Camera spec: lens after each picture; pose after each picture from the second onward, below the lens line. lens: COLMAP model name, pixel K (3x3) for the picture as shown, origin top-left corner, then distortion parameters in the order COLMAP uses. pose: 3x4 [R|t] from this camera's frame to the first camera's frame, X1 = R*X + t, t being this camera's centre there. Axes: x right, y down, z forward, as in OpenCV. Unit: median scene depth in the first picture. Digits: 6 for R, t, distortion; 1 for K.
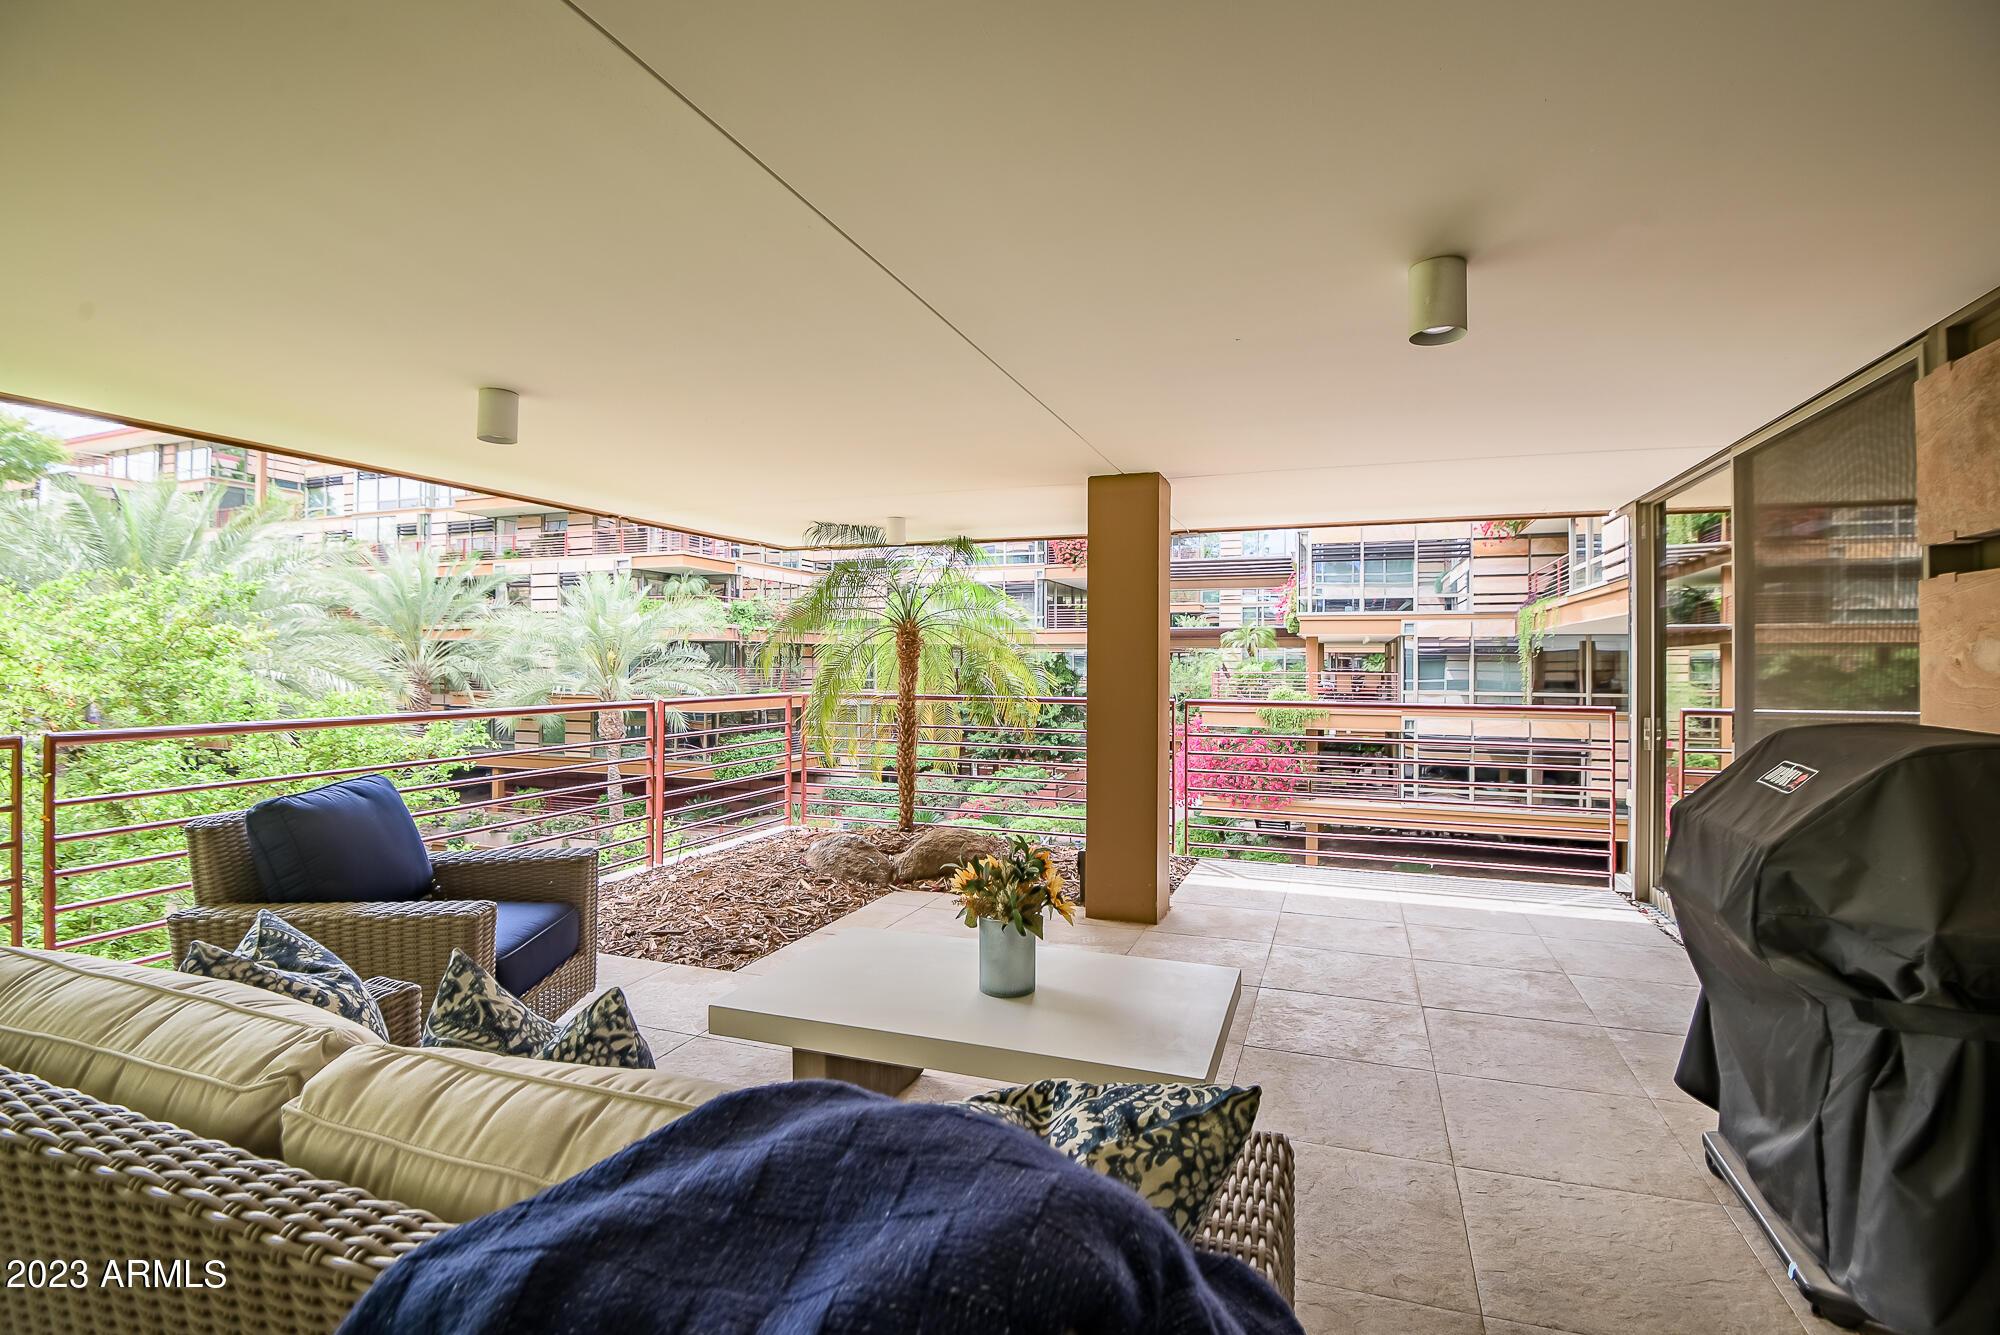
lens RADIAL K [[912.7, 0, 995.1], [0, 912.7, 656.7], [0, 0, 1]] dist [0.011431, -0.010211]
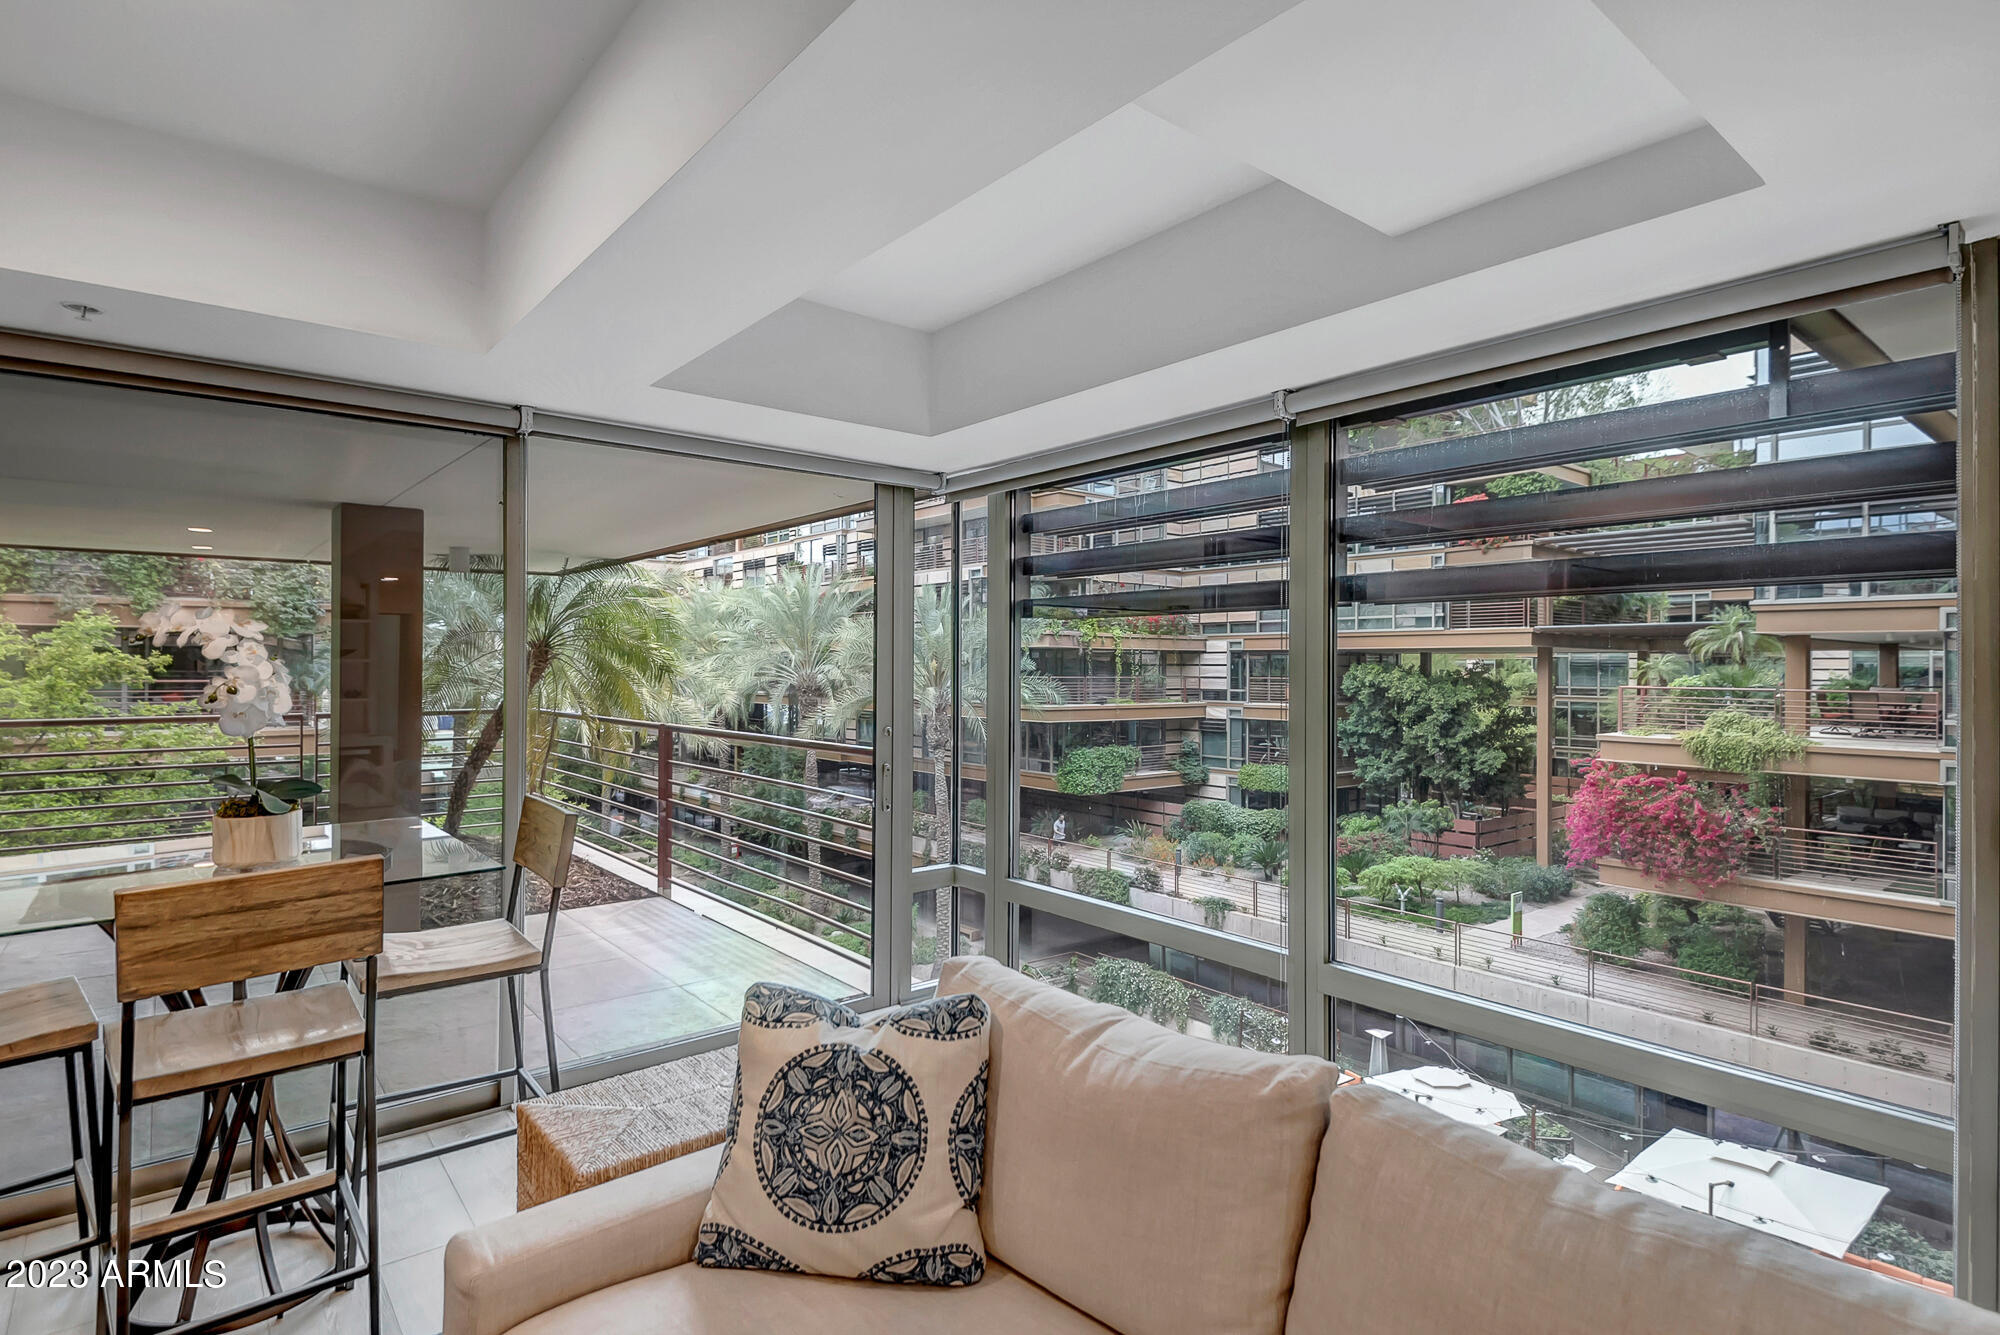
lens RADIAL K [[1013.2, 0, 1006.0], [0, 1013.2, 658.5], [0, 0, 1]] dist [0.021807, -0.011114]
pose [[0.865735, -0.003909, -0.500488, 0.232486], [0.001827, 0.999988, -0.004651, -0.002249], [0.500500, 0.003112, 0.865731, 0.064549]]
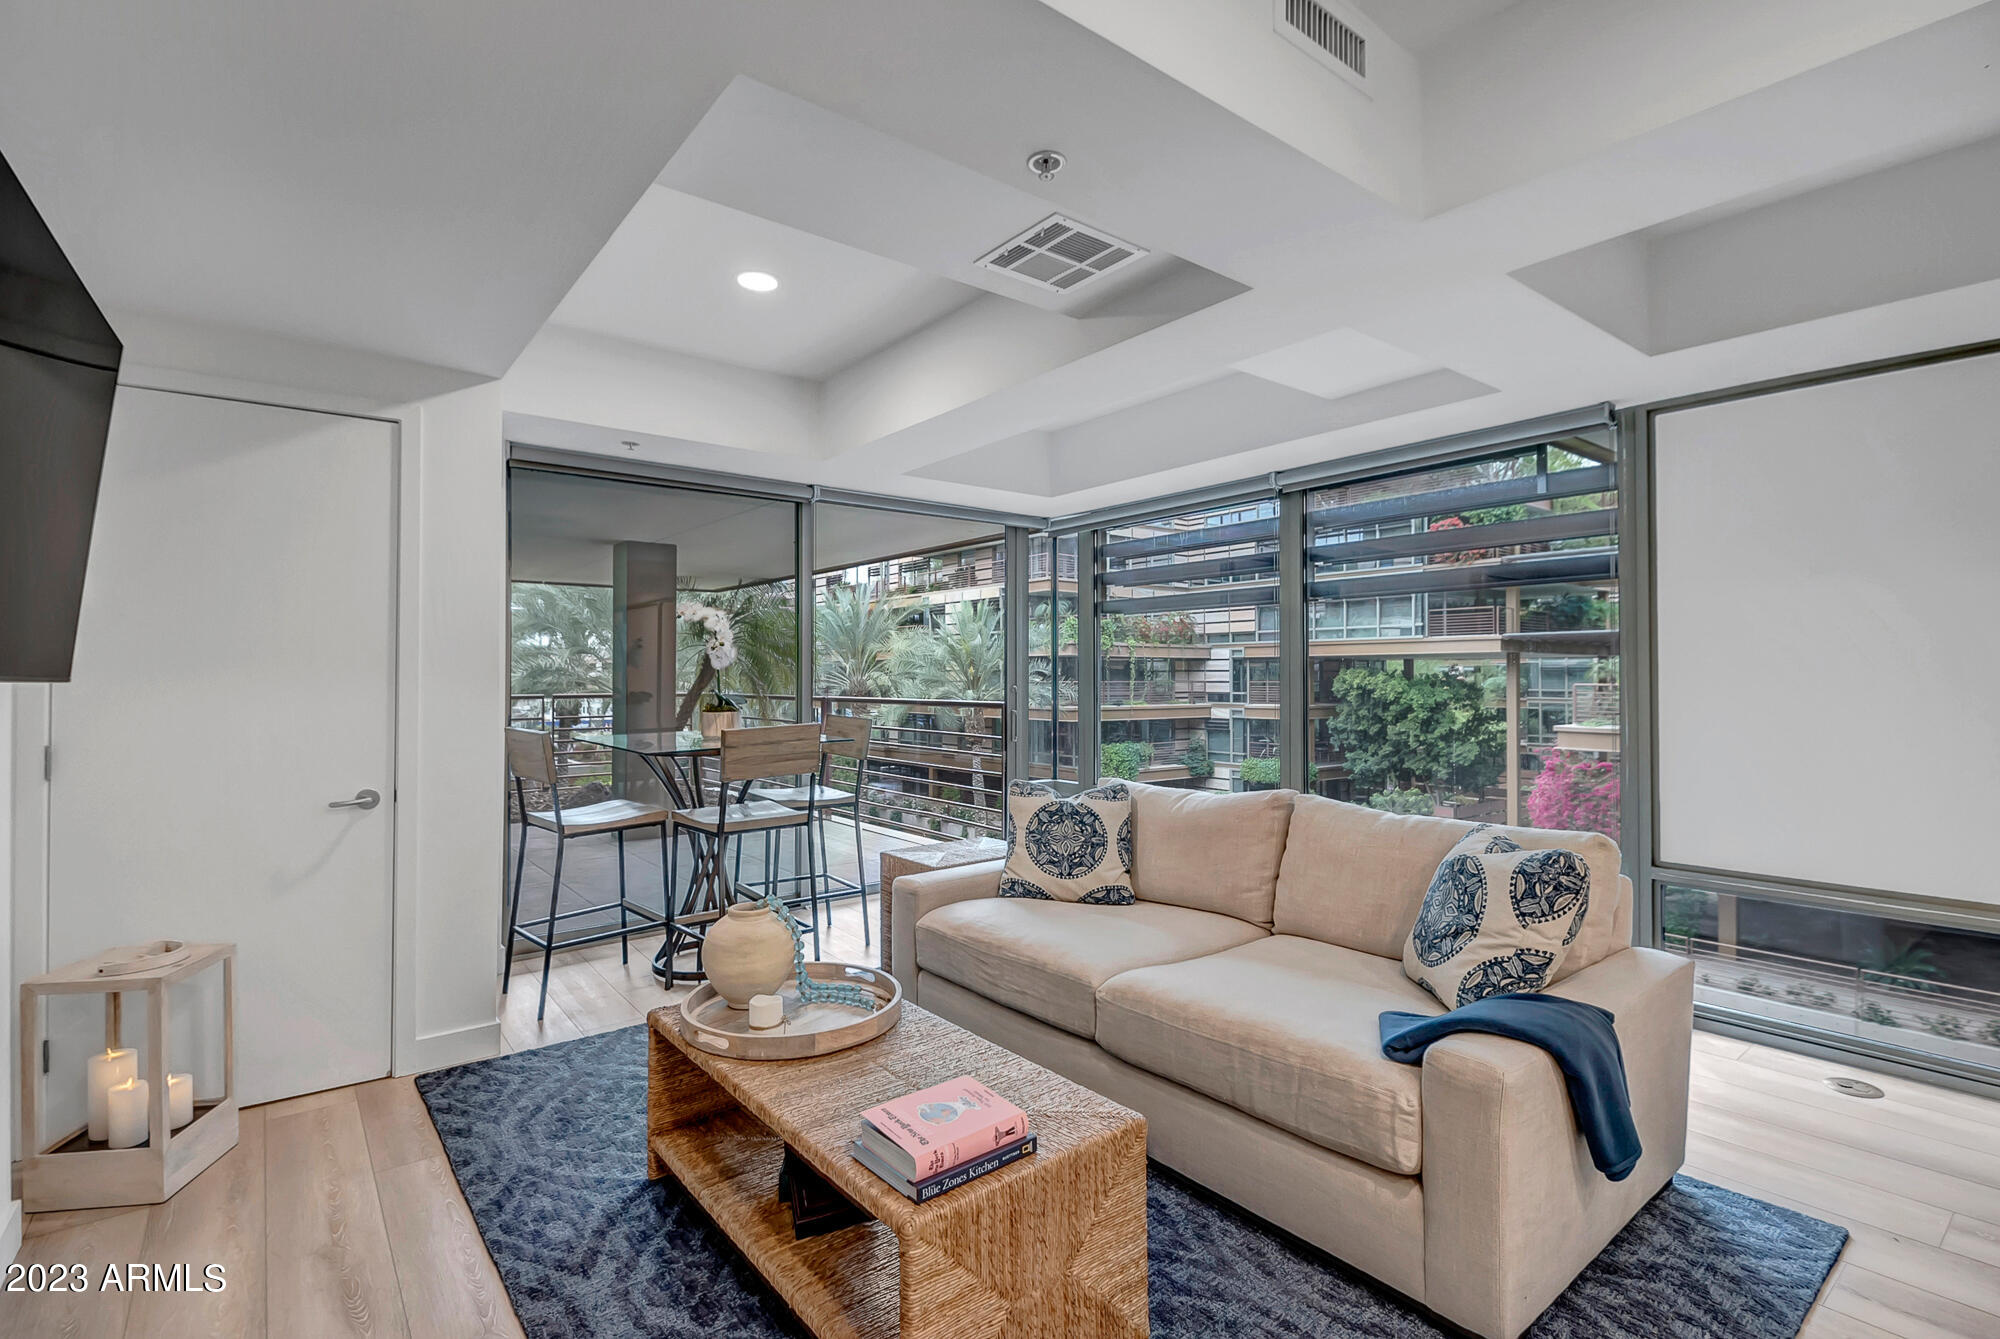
lens RADIAL K [[912.7, 0, 992.2], [0, 912.7, 669.3], [0, 0, 1]] dist [0.011431, -0.010211]
pose [[0.845766, -0.008924, -0.533479, 0.244861], [0.007452, 0.999960, -0.004913, 0.003179], [0.533502, 0.000180, 0.845799, 0.019644]]
